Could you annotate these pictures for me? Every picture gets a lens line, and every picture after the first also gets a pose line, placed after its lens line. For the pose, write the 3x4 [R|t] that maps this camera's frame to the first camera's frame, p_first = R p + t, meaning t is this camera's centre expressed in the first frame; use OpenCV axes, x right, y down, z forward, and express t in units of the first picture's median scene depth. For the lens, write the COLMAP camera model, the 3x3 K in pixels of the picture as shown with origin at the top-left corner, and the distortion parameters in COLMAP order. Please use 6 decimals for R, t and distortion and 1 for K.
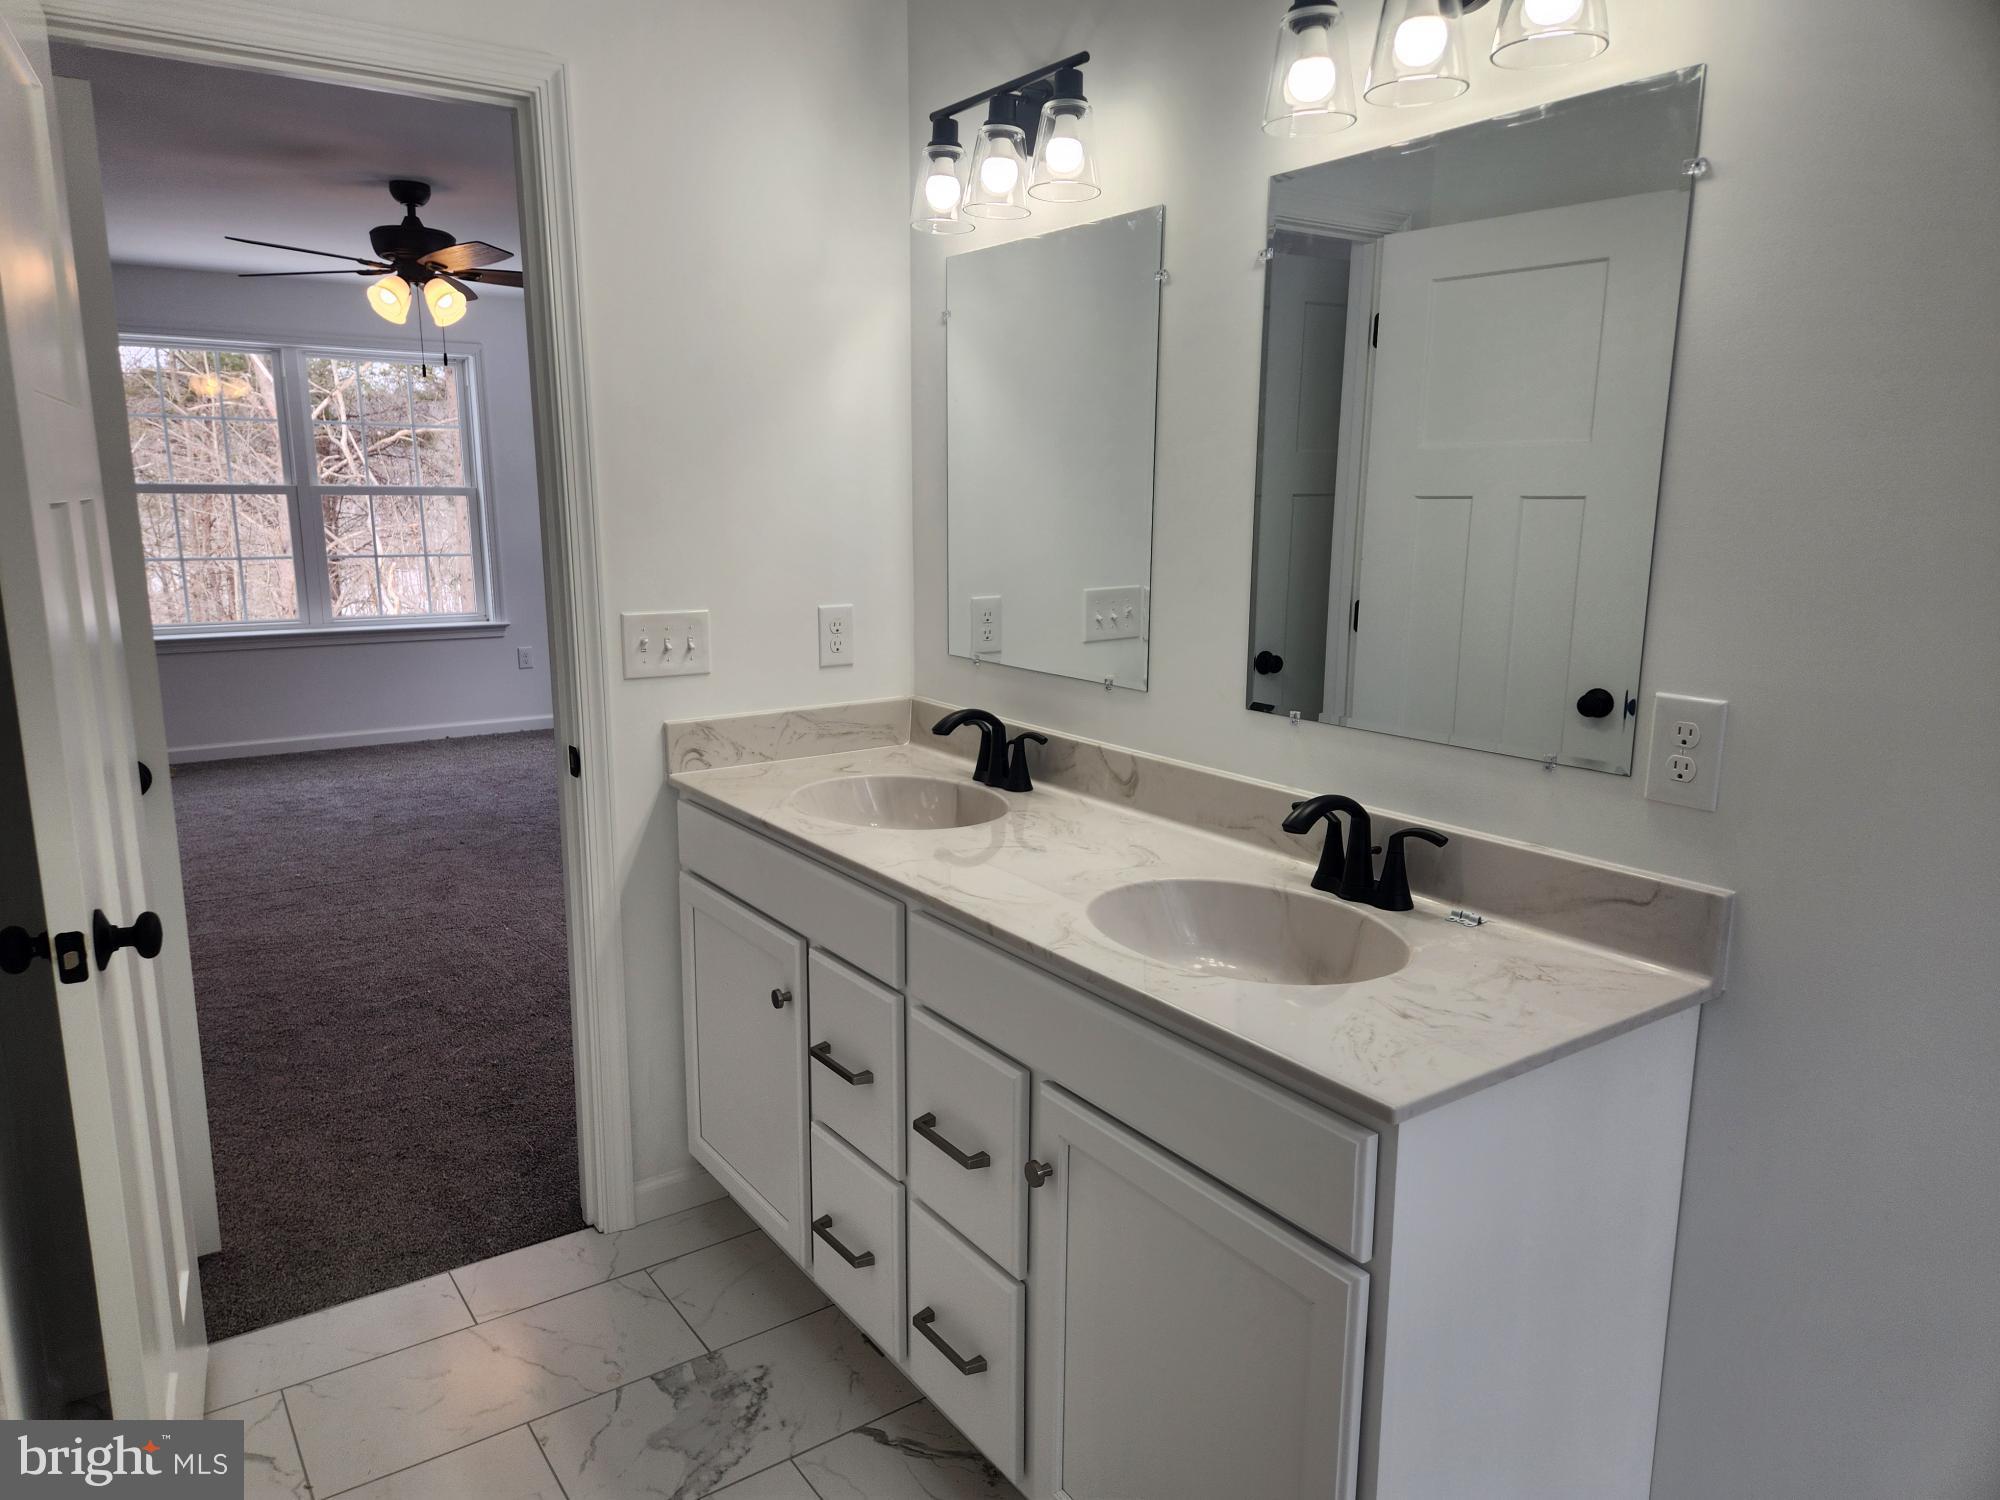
lens RADIAL K [[1302.9, 0, 1000.0], [0, 1302.9, 750.0], [0, 0, 1]] dist [0.006571, -0.000171]
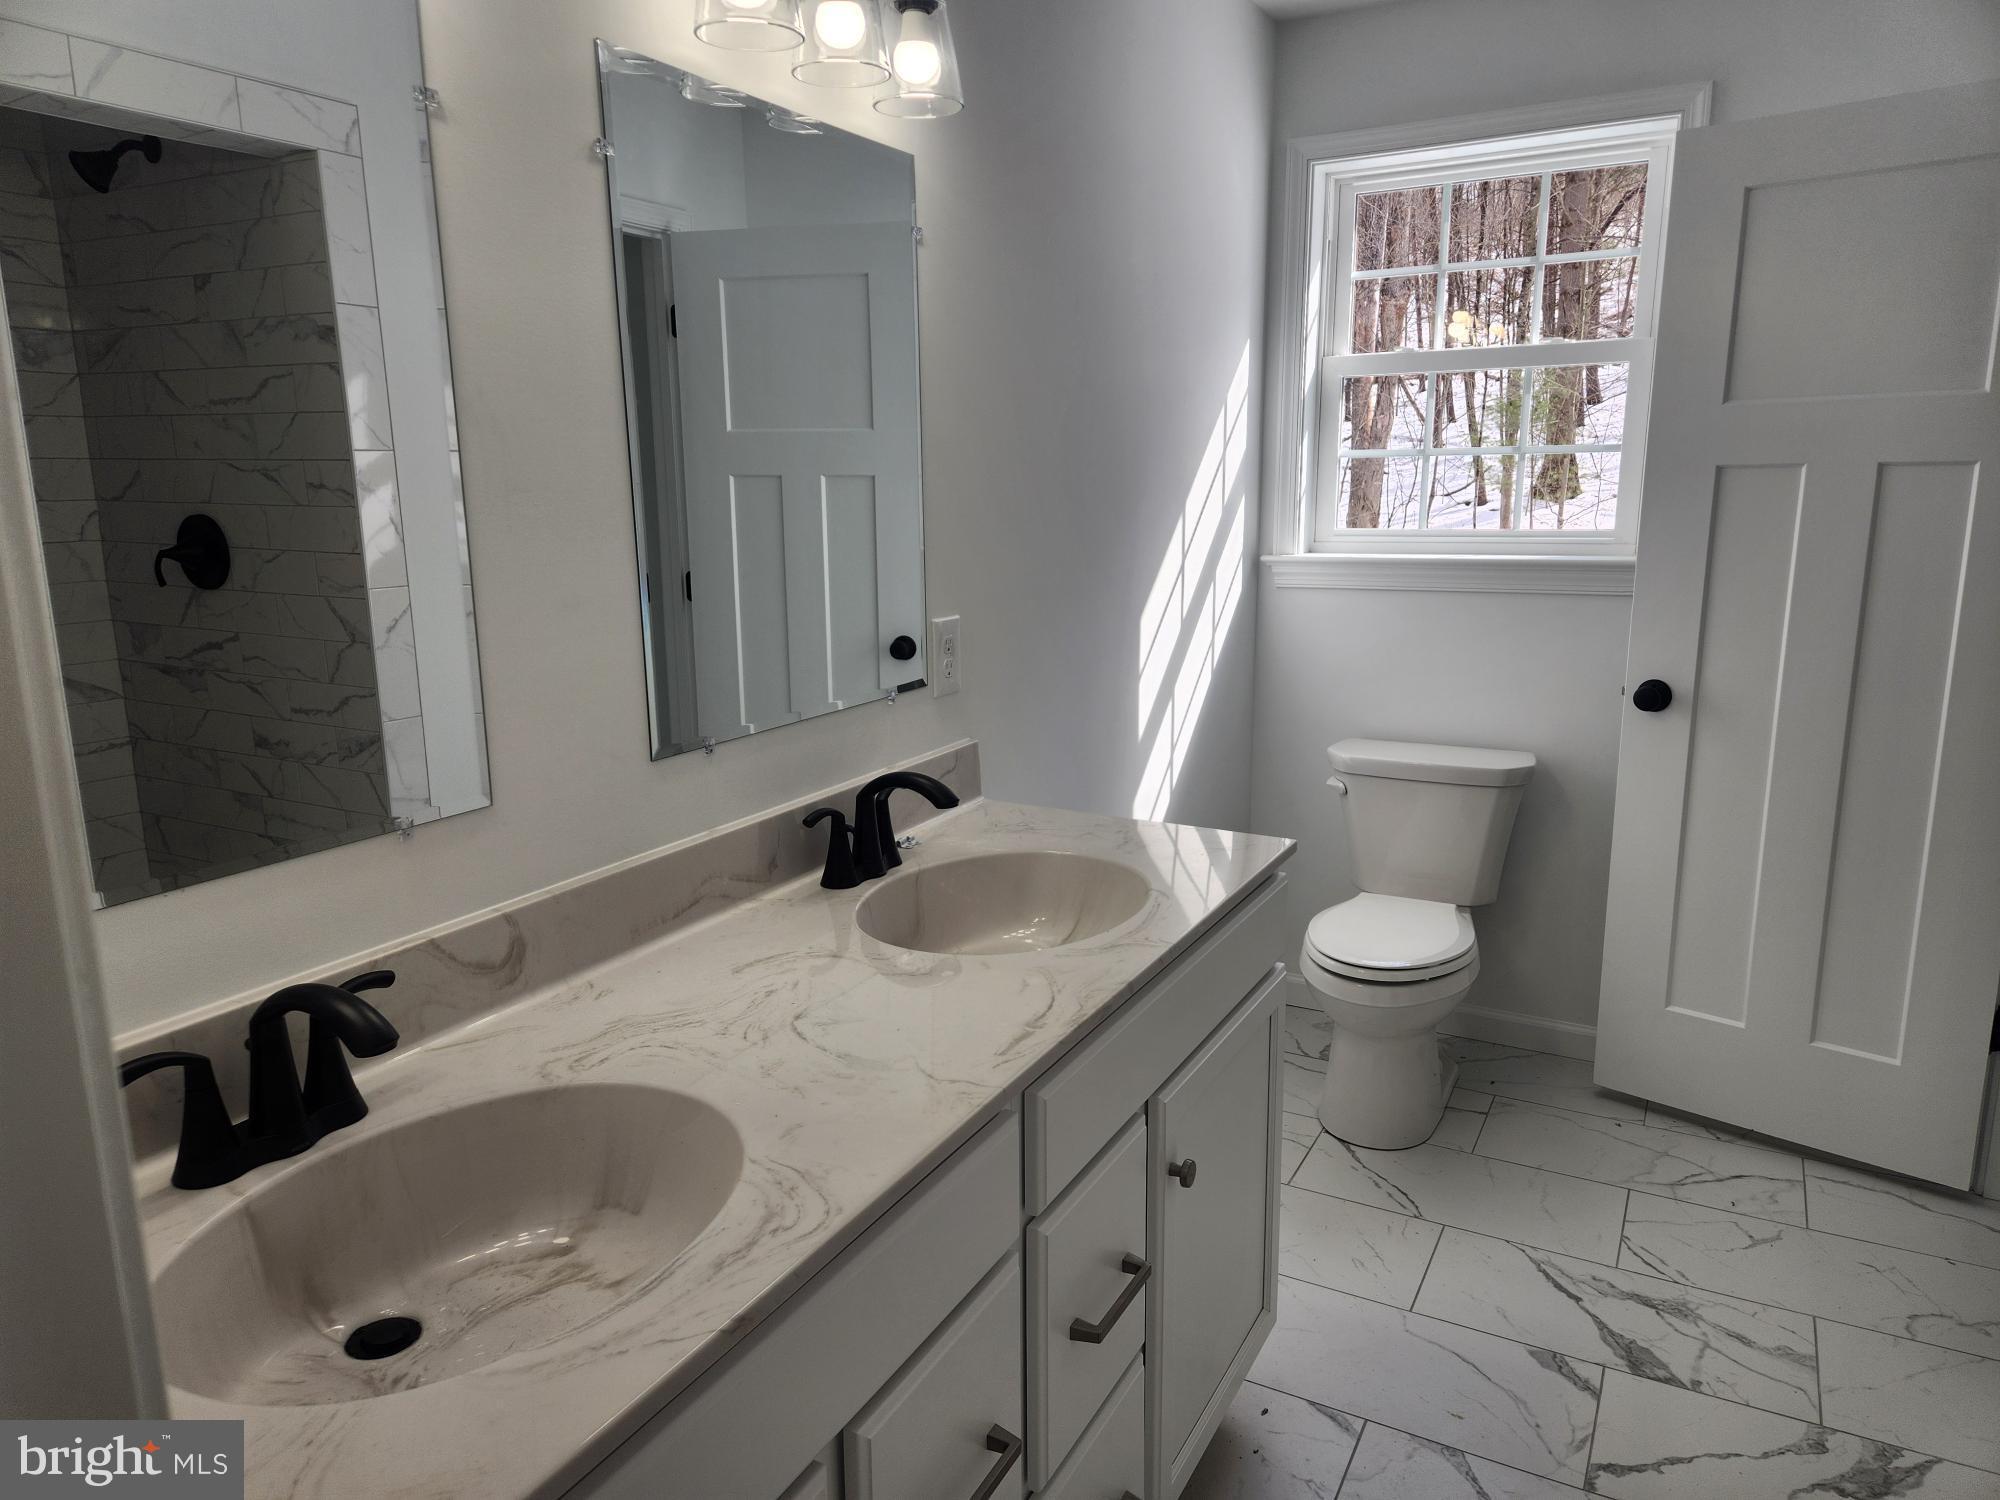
lens RADIAL K [[1302.9, 0, 1000.0], [0, 1302.9, 750.0], [0, 0, 1]] dist [0.006571, -0.000171]
pose [[-0.428476, -0.185636, 0.884278, -0.549753], [0.181754, 0.940955, 0.285602, -0.211250], [-0.885084, 0.283095, -0.369436, 1.068501]]
